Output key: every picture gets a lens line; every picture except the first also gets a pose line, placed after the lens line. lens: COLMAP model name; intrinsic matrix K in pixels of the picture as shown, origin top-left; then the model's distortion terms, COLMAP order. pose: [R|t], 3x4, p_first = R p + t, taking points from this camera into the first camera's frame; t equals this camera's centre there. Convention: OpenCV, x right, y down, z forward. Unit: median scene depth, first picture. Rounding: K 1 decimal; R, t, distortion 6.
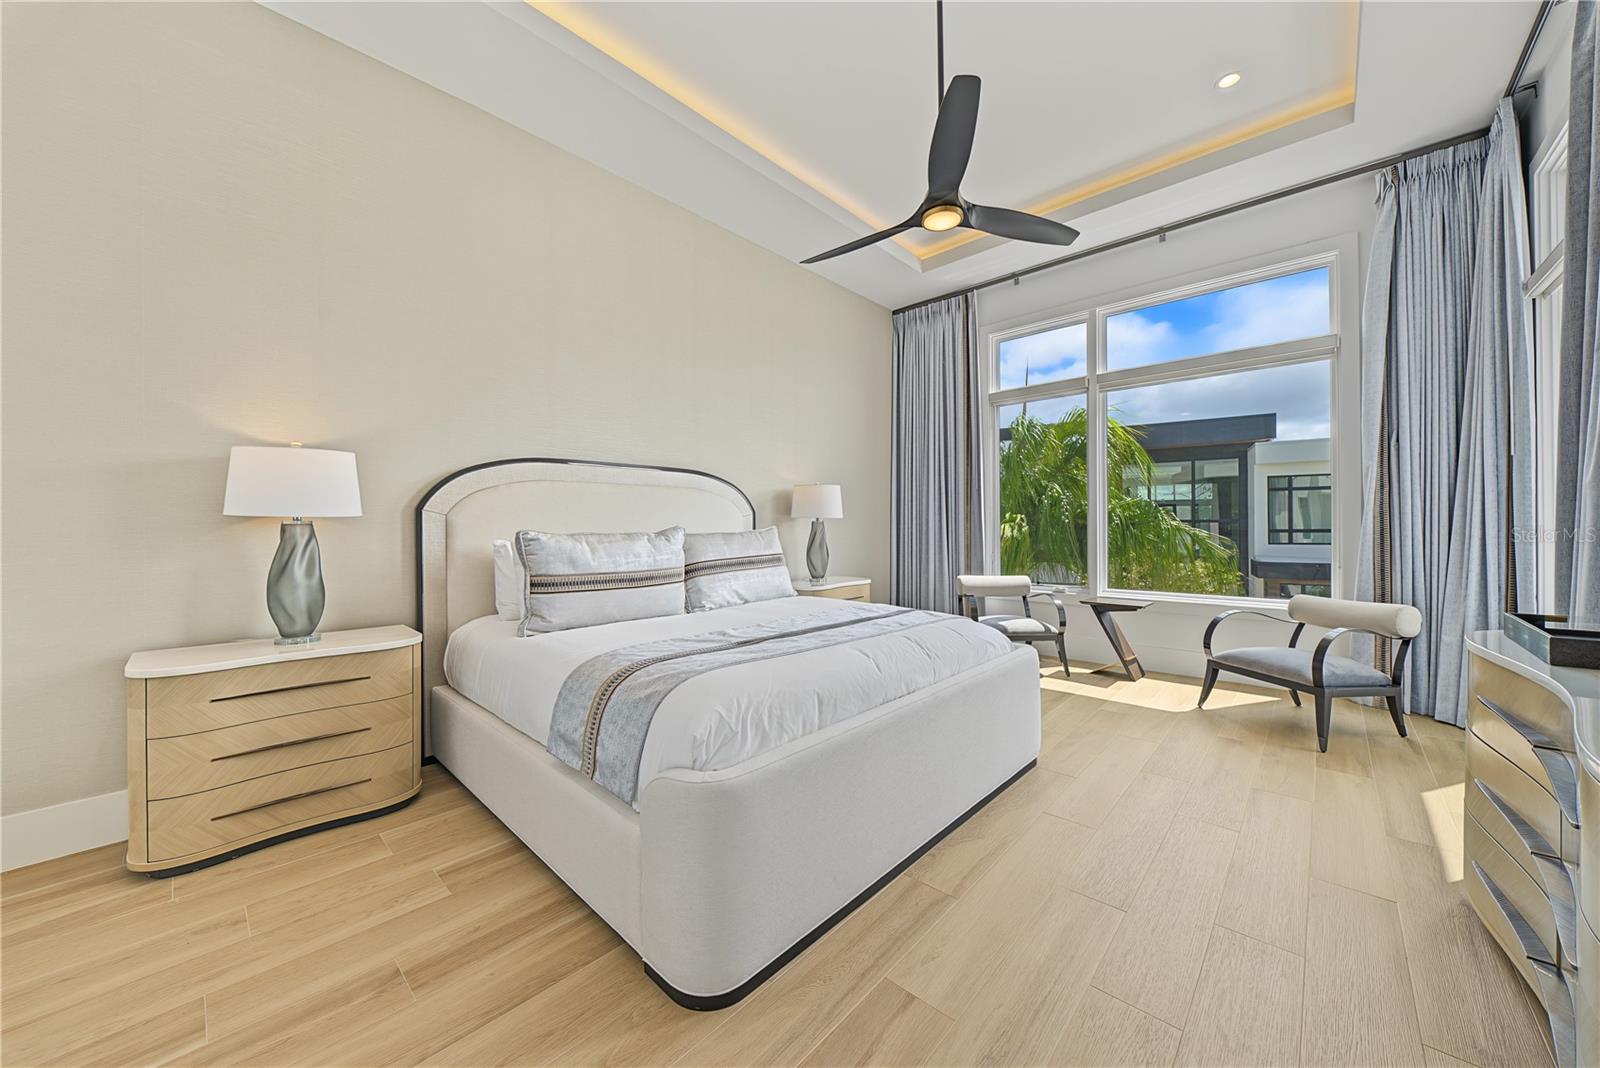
lens RADIAL K [[572.7, 0, 781.6], [0, 572.7, 528.0], [0, 0, 1]] dist [0.011179, -0.007195]
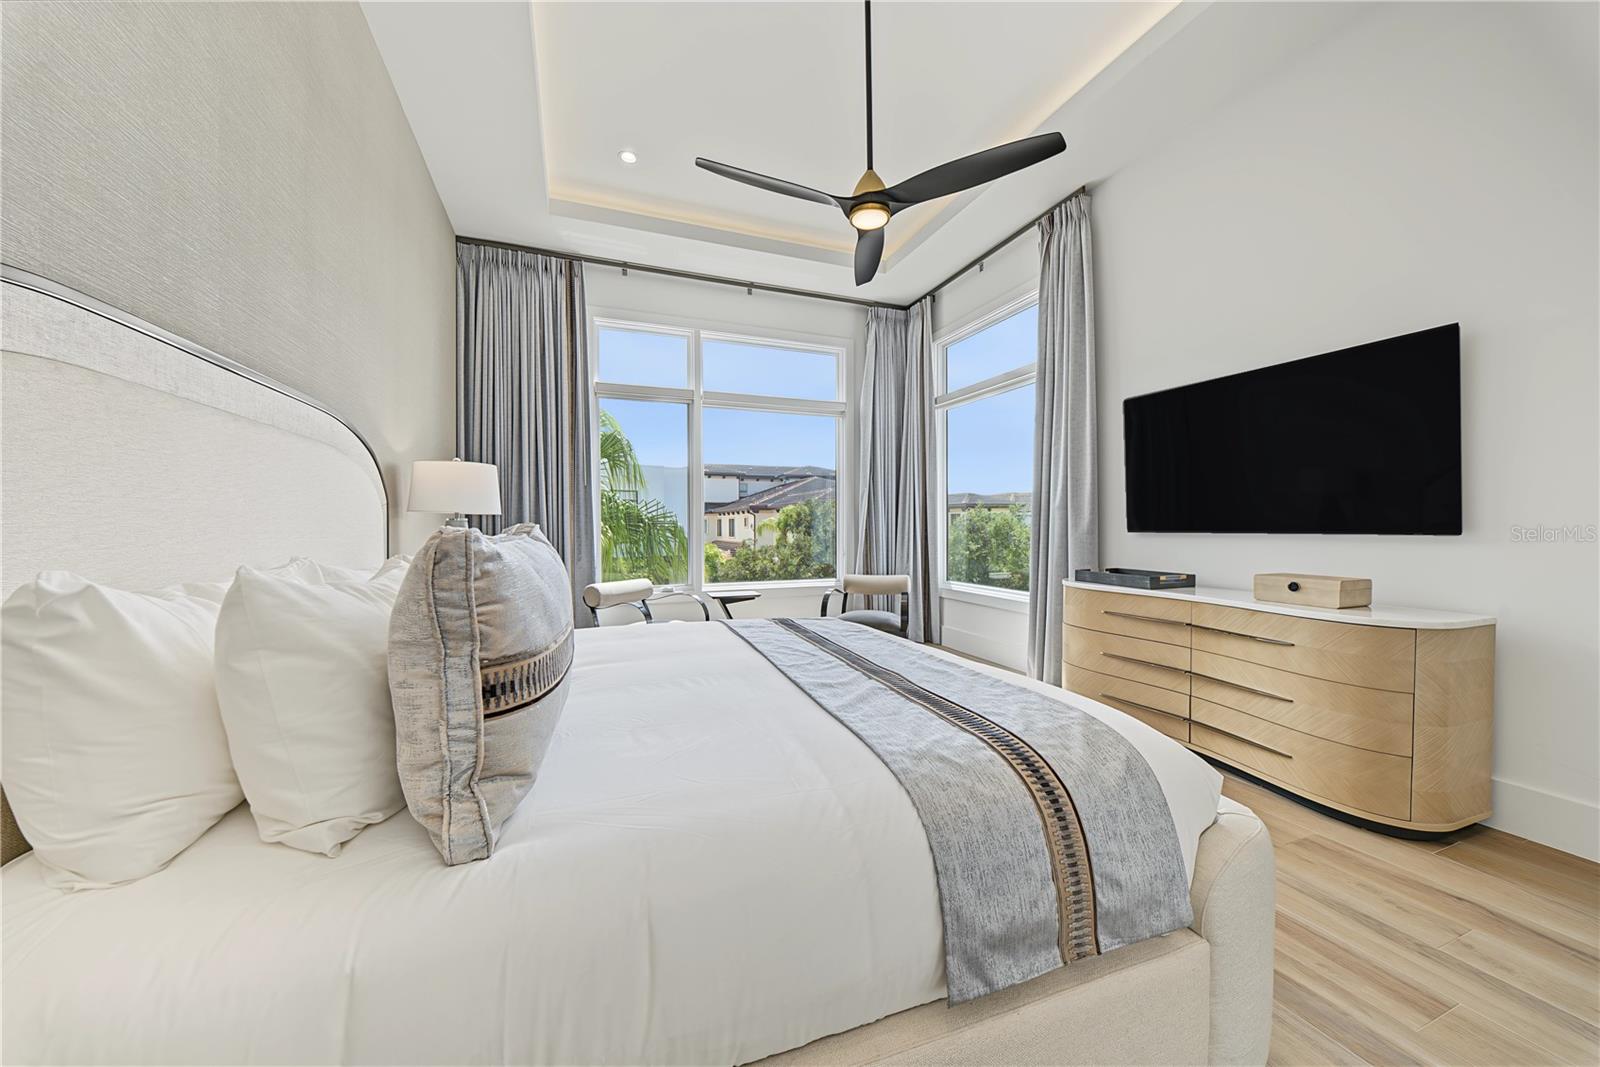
lens RADIAL K [[572.7, 0, 781.6], [0, 572.7, 527.5], [0, 0, 1]] dist [0.011179, -0.007195]
pose [[0.430490, 0.003330, 0.902589, -0.356749], [0.001554, 0.999989, -0.004431, 0.001440], [-0.902594, 0.003310, 0.430480, 0.370307]]
